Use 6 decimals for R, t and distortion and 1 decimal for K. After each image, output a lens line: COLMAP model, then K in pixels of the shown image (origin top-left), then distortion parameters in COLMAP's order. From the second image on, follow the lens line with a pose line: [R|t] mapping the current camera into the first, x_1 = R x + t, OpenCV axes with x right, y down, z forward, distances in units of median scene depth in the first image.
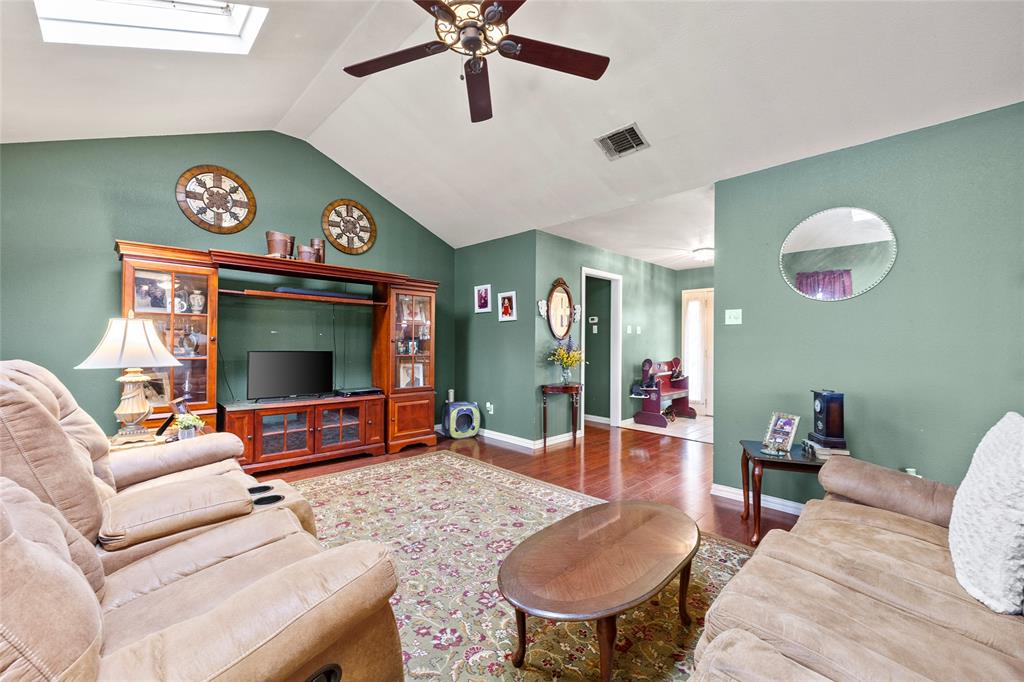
lens RADIAL K [[411.2, 0, 508.3], [0, 411.2, 341.8], [0, 0, 1]] dist [-0.001697, -0.000243]
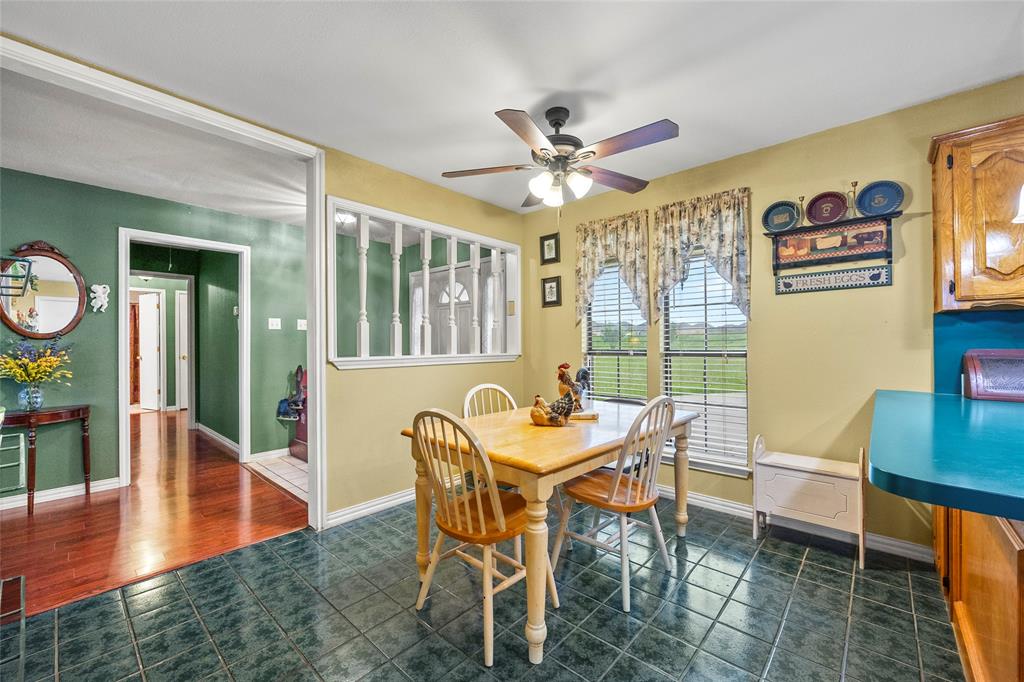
lens RADIAL K [[414.5, 0, 512.3], [0, 414.5, 342.0], [0, 0, 1]] dist [0.000401, 0.000197]
pose [[0.997020, -0.011541, 0.076280, 0.632074], [0.011726, 0.999929, -0.001976, 0.007268], [-0.076252, 0.002865, 0.997084, 0.249695]]
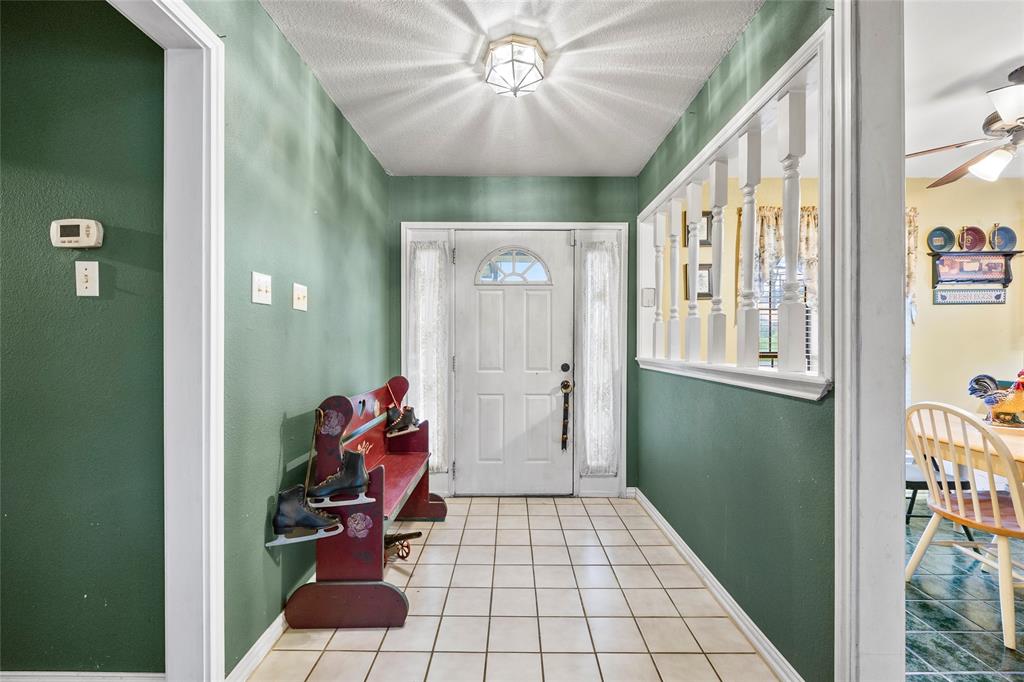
lens RADIAL K [[407.0, 0, 509.5], [0, 407.0, 343.7], [0, 0, 1]] dist [-0.003948, -0.000021]
pose [[0.693927, -0.007992, 0.720001, 0.212249], [0.002624, 0.999960, 0.008571, 0.002755], [-0.720041, -0.004058, 0.693920, 0.693276]]
